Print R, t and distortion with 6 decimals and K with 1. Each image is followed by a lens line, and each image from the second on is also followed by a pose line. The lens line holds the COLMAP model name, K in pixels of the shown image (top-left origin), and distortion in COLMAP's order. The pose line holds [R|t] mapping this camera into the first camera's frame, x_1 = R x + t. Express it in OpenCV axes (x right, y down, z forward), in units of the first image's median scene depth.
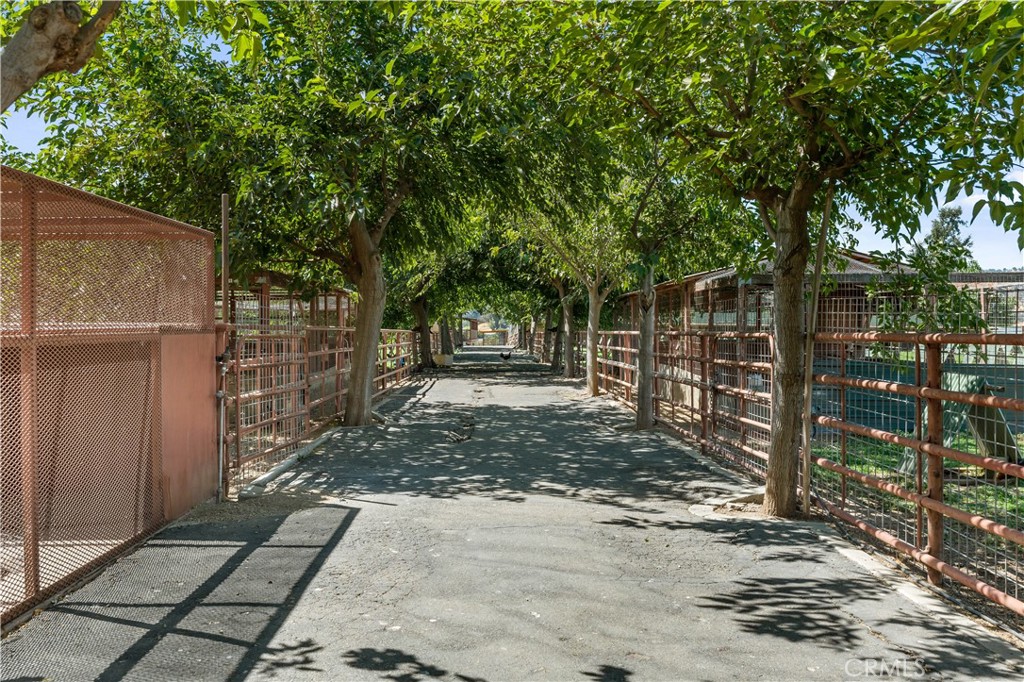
lens RADIAL K [[1034.9, 0, 512.3], [0, 1034.9, 340.2], [0, 0, 1]] dist [-0.001652, 0.000000]
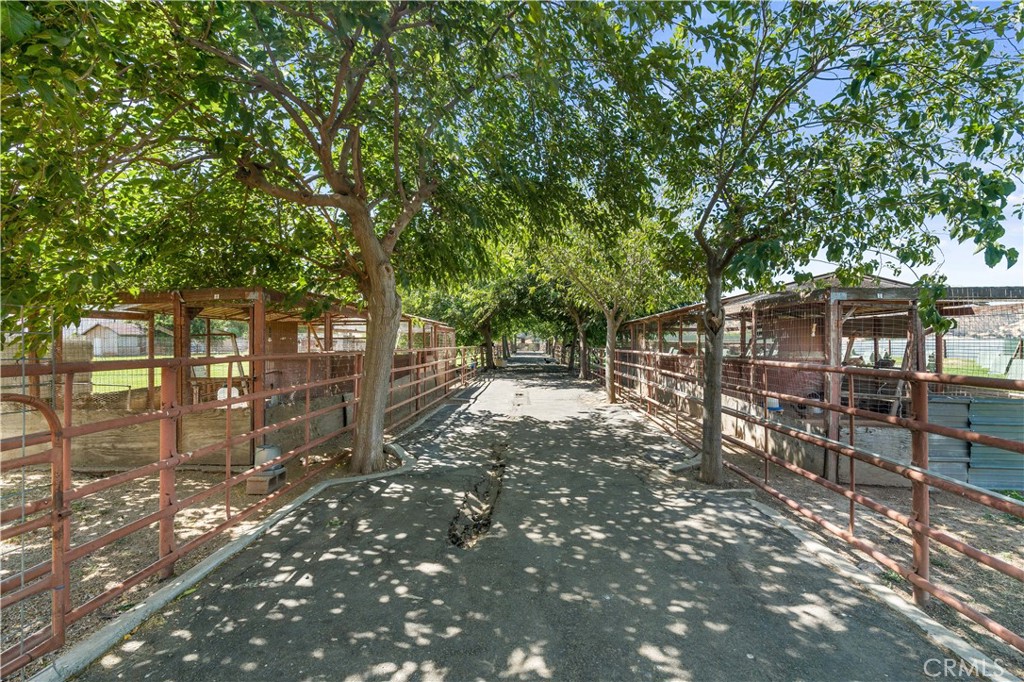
lens RADIAL K [[468.9, 0, 507.8], [0, 468.9, 343.3], [0, 0, 1]] dist [0.014719, 0.000326]
pose [[0.997381, 0.003179, -0.072260, -0.003727], [-0.003733, 0.999965, -0.007537, -0.009132], [0.072233, 0.007787, 0.997357, 0.344563]]
